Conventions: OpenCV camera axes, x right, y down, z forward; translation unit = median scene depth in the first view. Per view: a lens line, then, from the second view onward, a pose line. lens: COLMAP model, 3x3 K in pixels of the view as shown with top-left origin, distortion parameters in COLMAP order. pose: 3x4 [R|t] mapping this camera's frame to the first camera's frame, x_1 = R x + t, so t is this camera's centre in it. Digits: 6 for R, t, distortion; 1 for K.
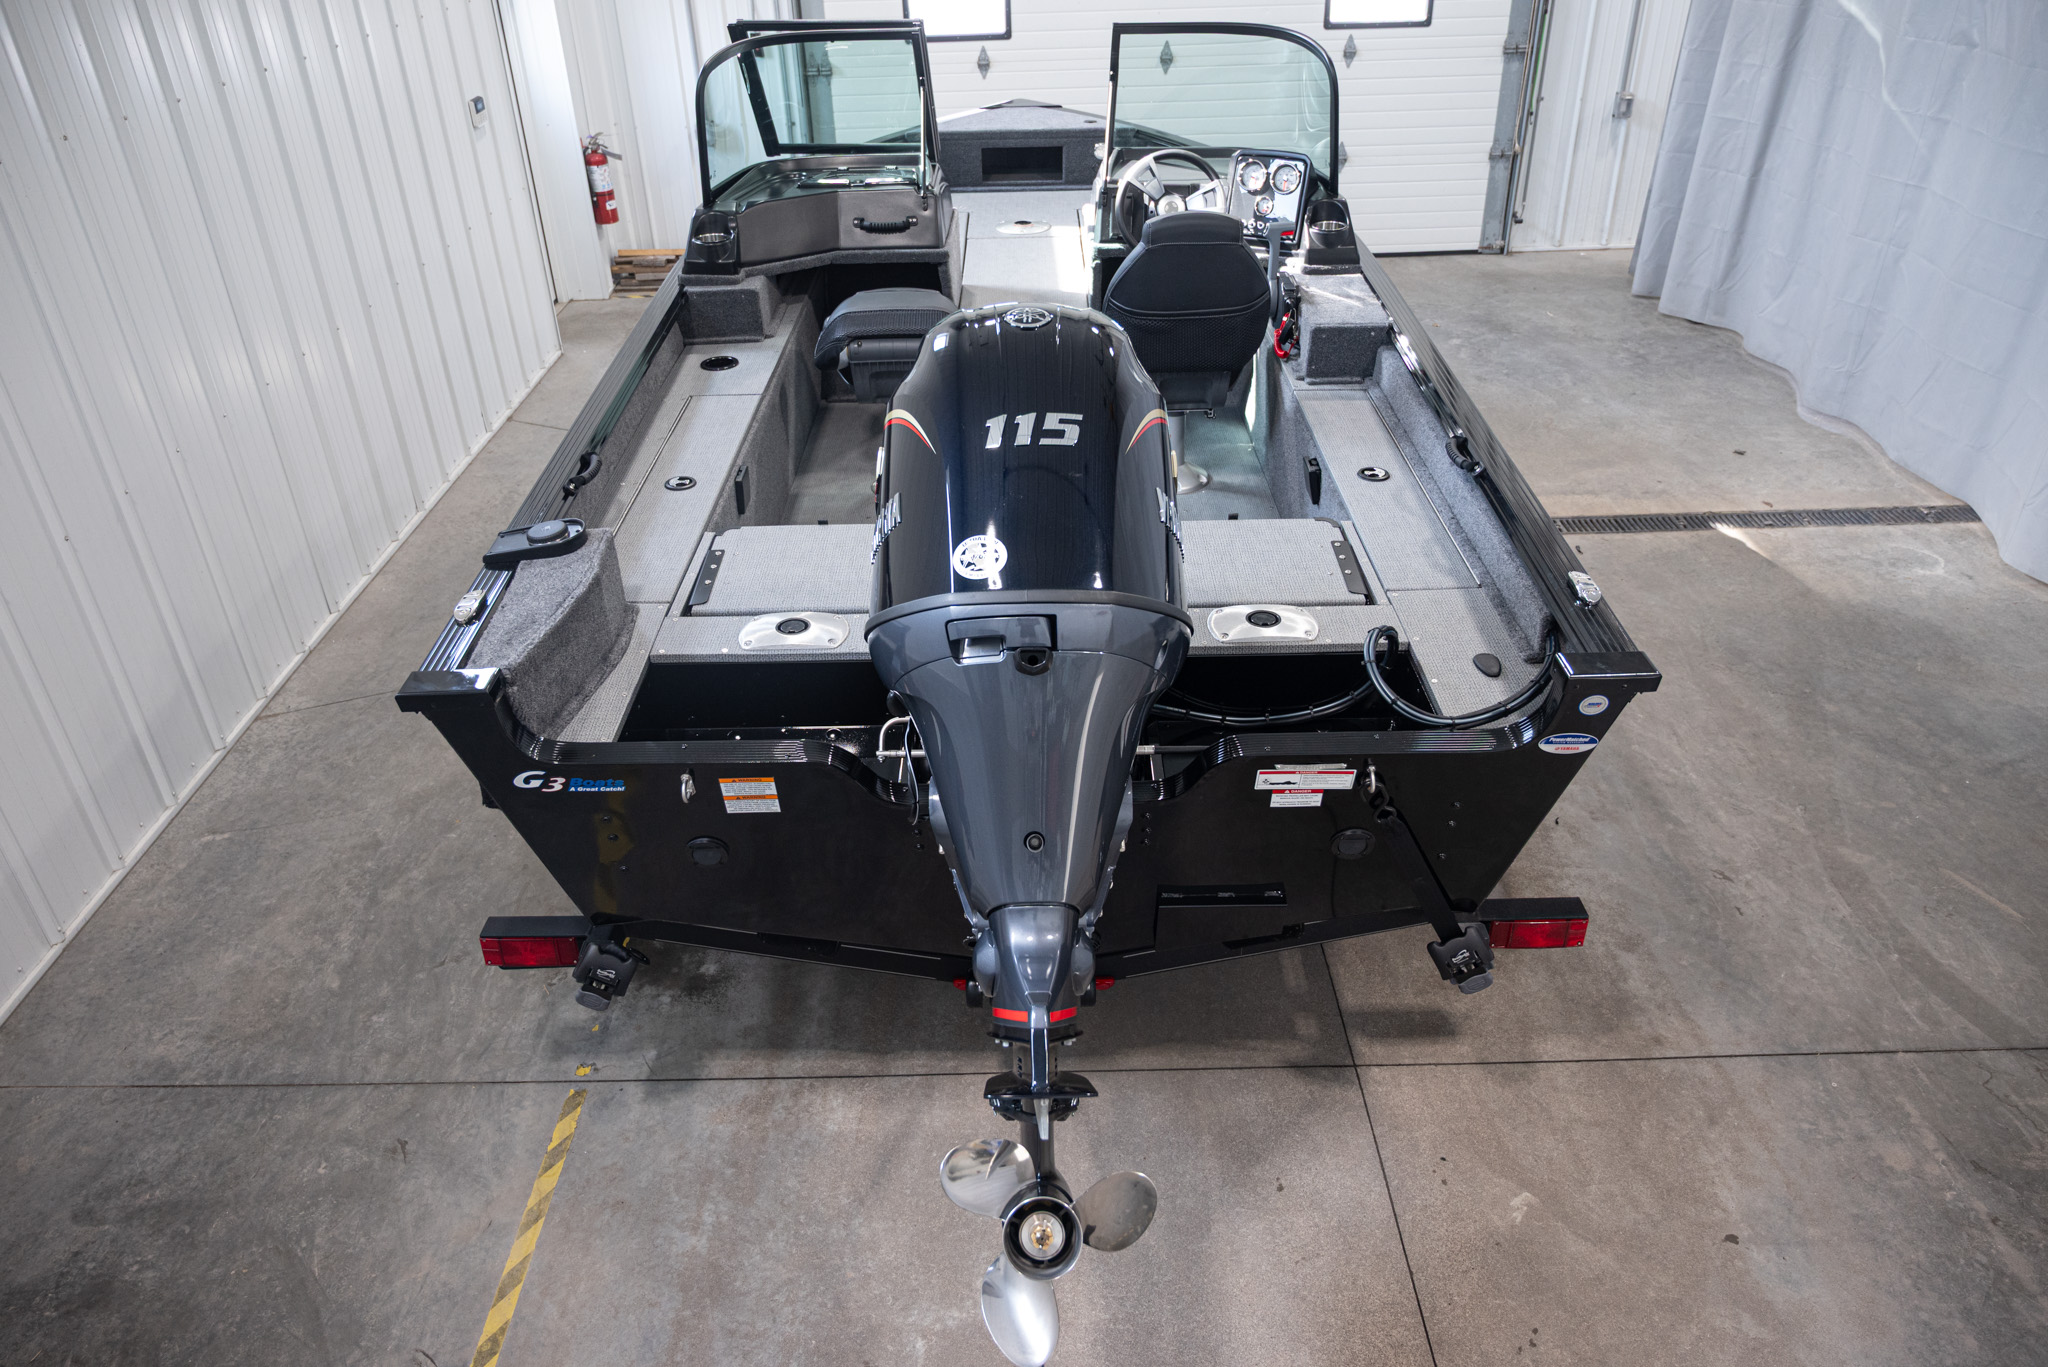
lens RADIAL K [[1433.1, 0, 1024.0], [0, 1433.1, 683.5], [0, 0, 1]] dist [-0.010557, 0.003433]
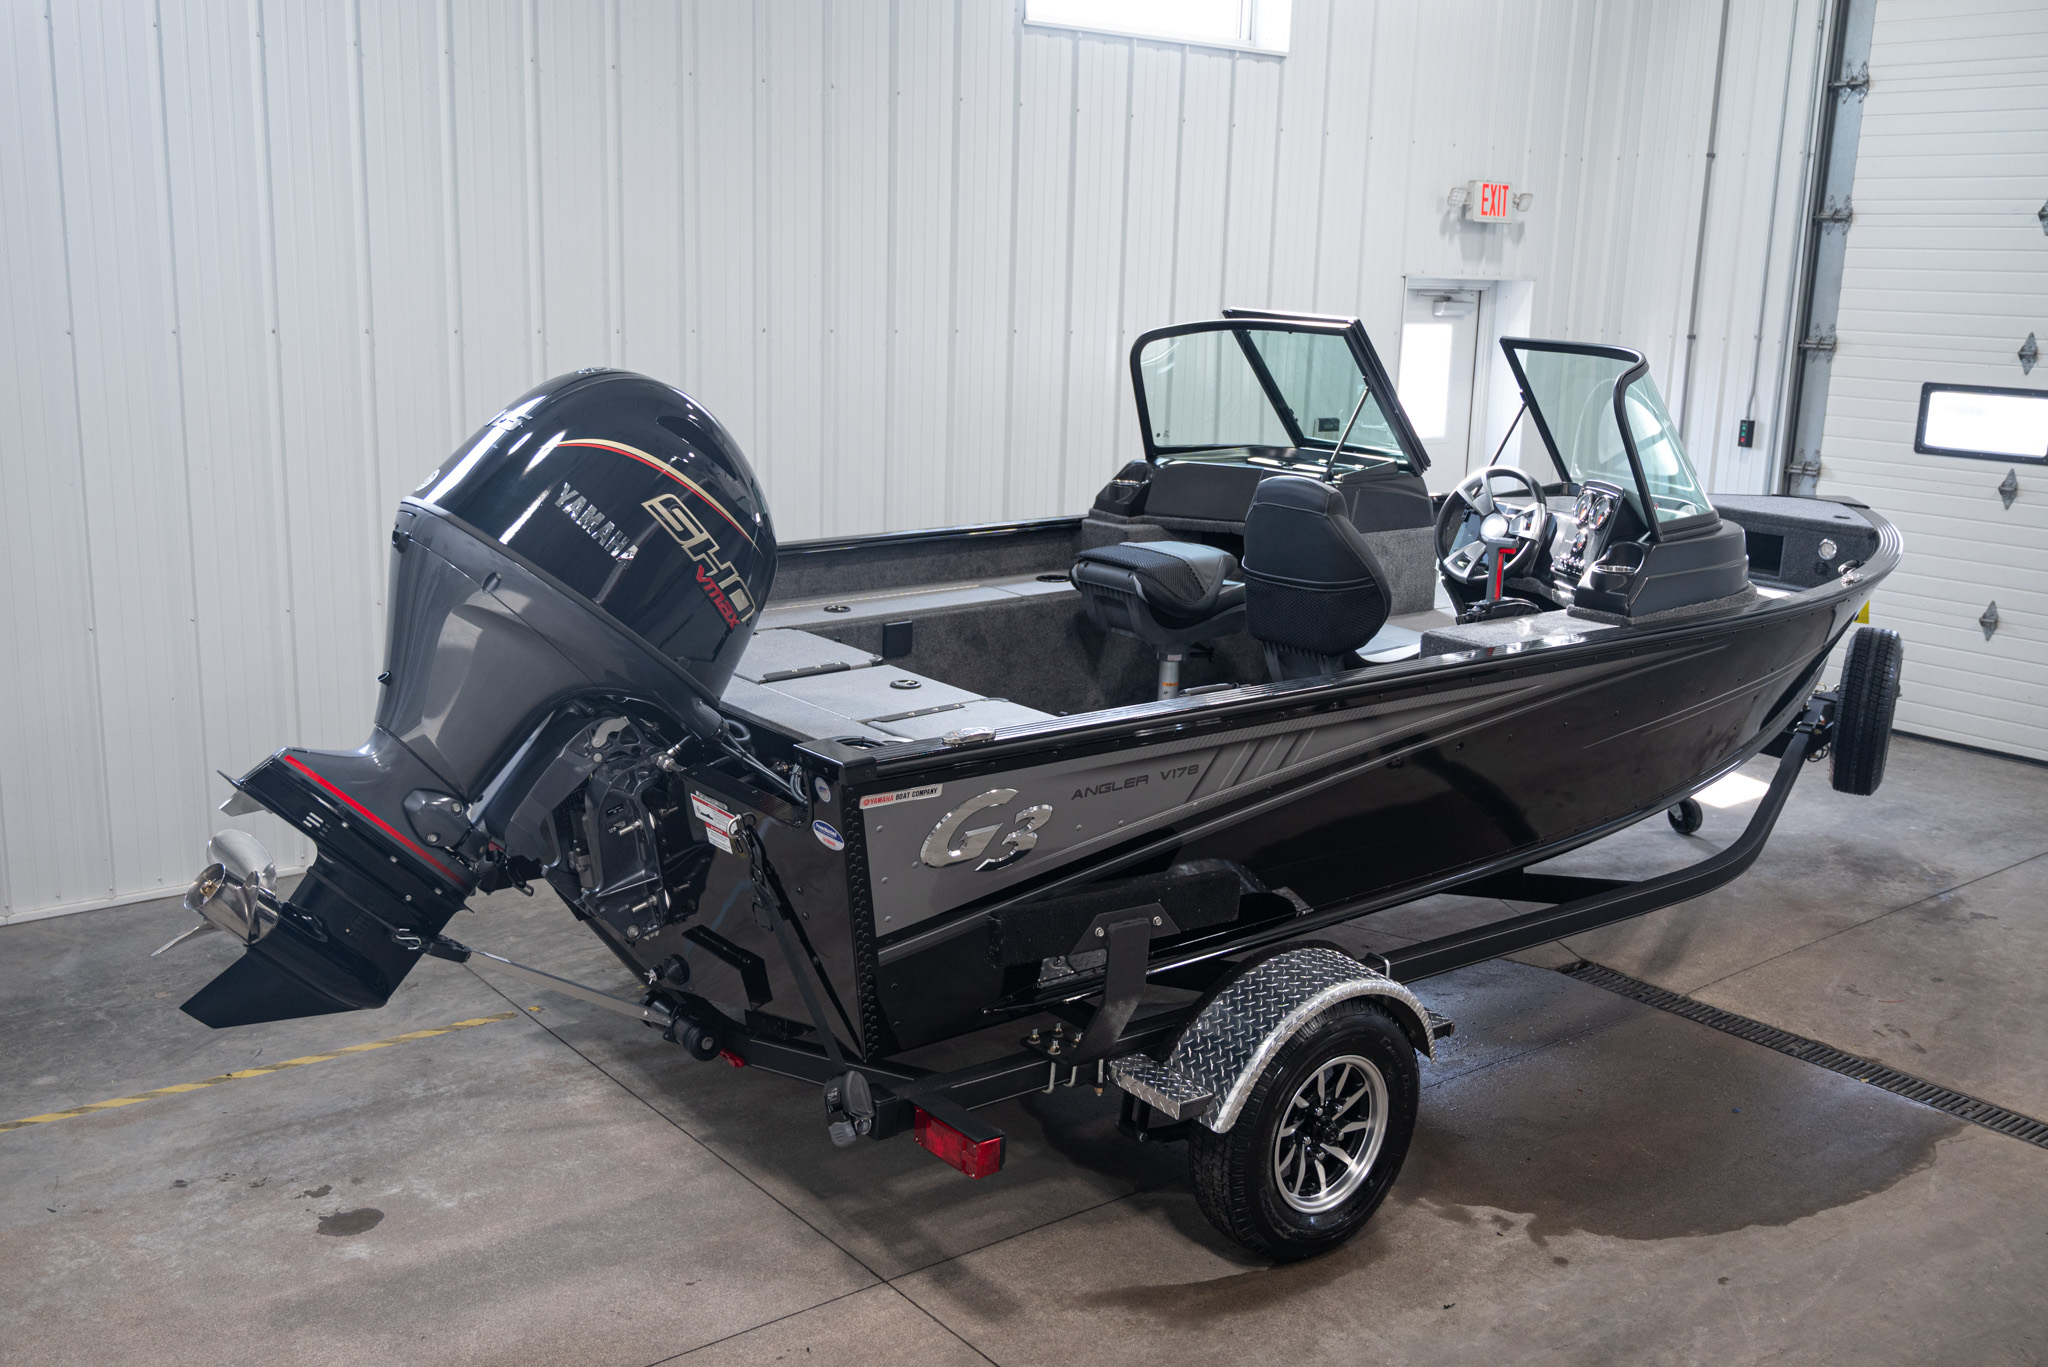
lens RADIAL K [[1959.4, 0, 1024.0], [0, 1959.4, 683.5], [0, 0, 1]] dist [-0.007419, 0.002614]
pose [[0.614854, 0.214236, -0.758984, 0.561132], [-0.451573, 0.884646, -0.116113, 0.016970], [0.646557, 0.414130, 0.640672, 0.048410]]
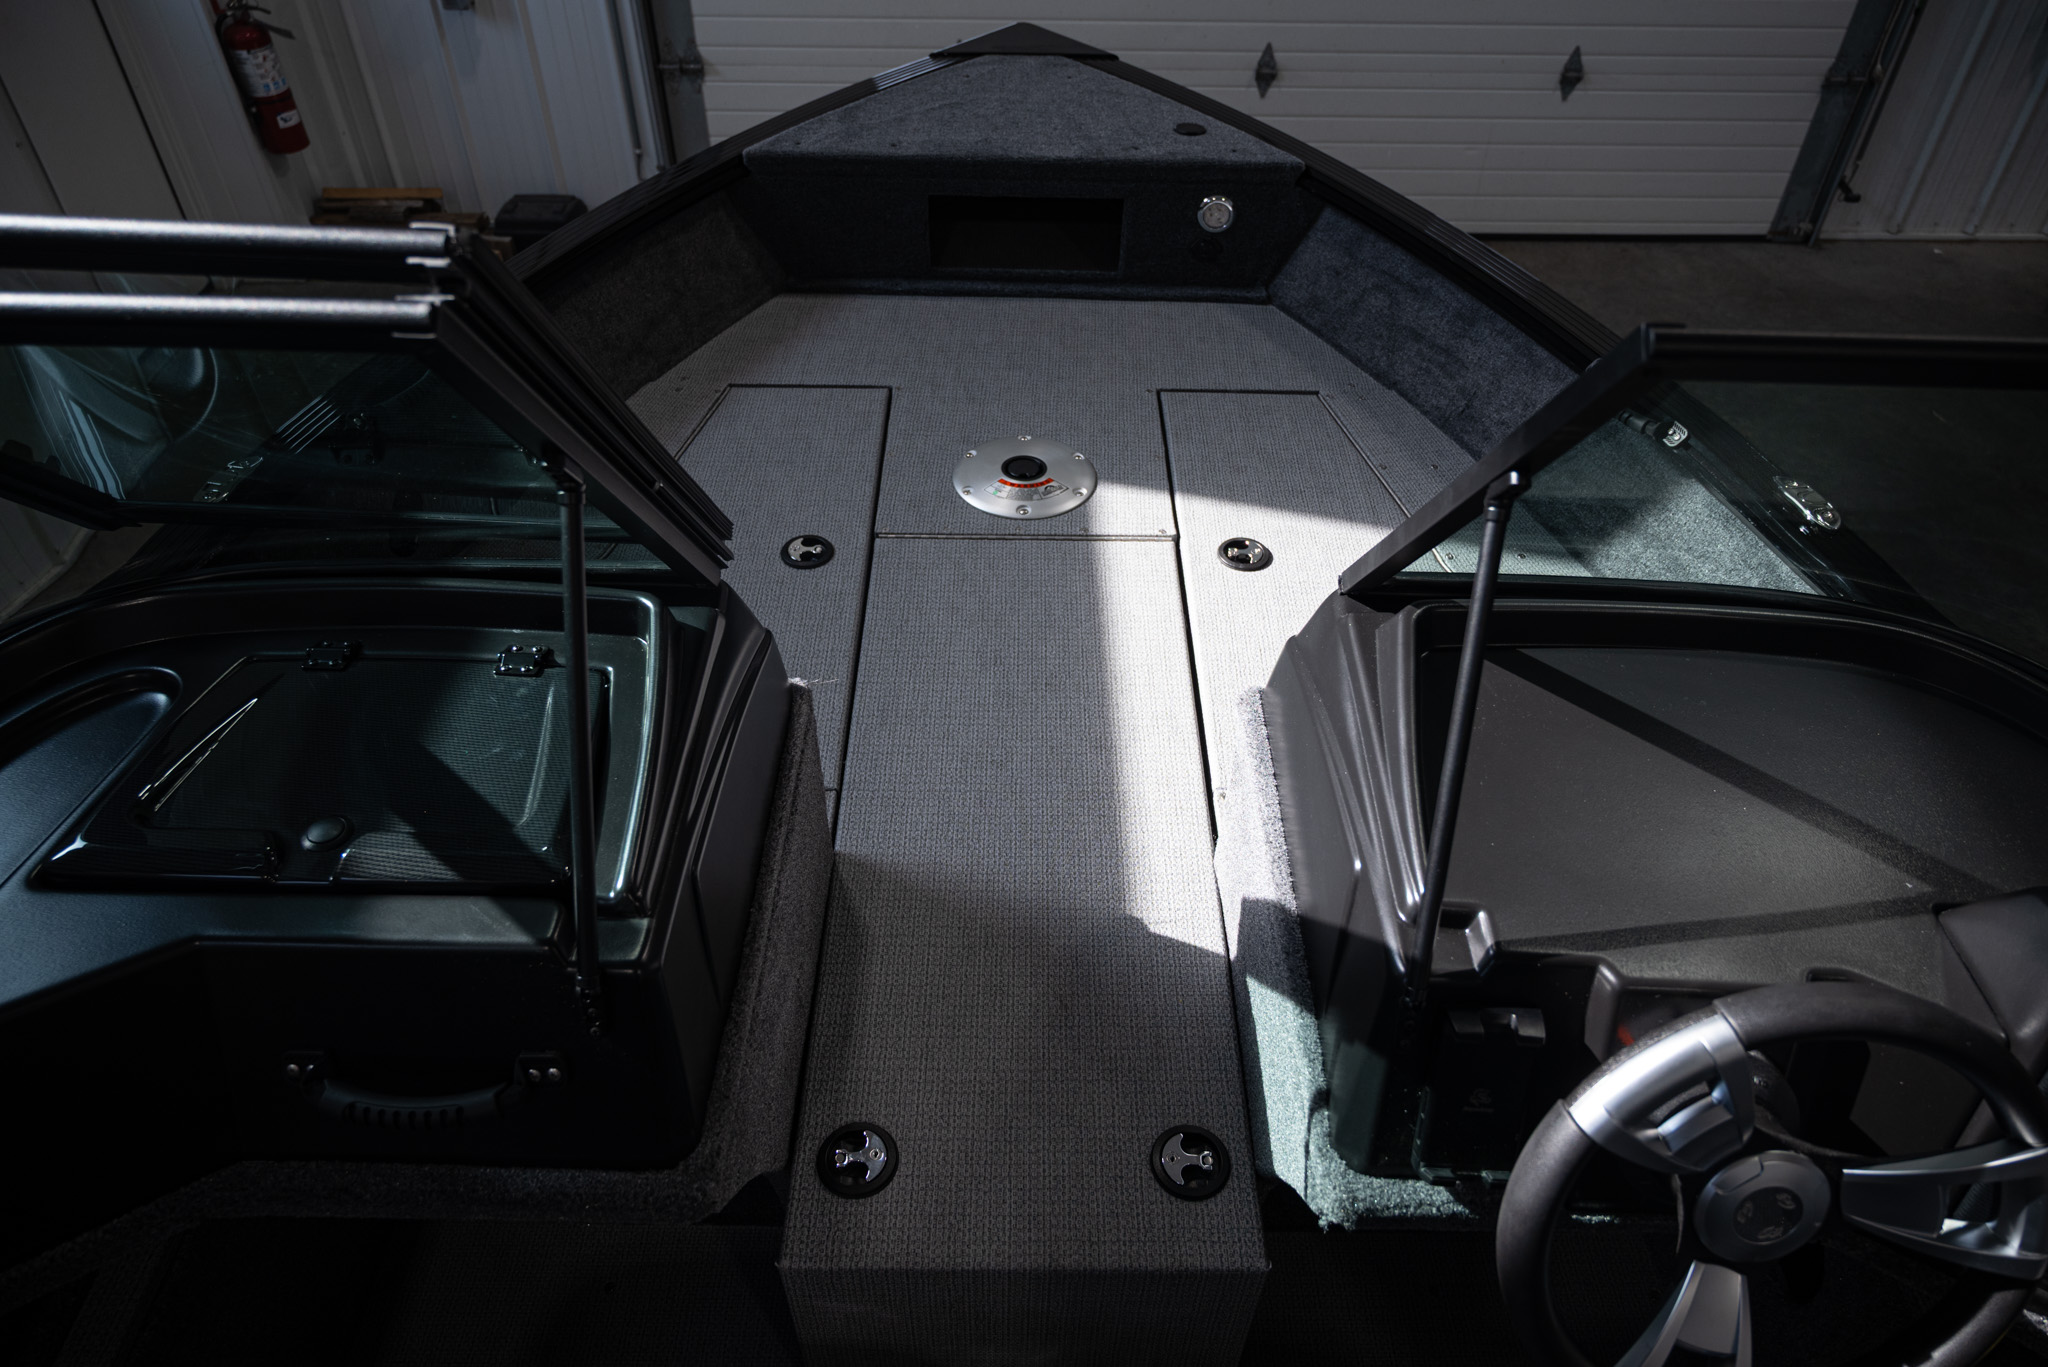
lens RADIAL K [[1361.0, 0, 1022.2], [0, 1361.0, 676.4], [0, 0, 1]] dist [-0.011286, 0.001634]
pose [[0.999293, 0.029388, 0.023455, -0.006868], [-0.033255, 0.981870, 0.186614, -0.283748], [-0.017546, -0.187262, 0.982153, 0.533877]]
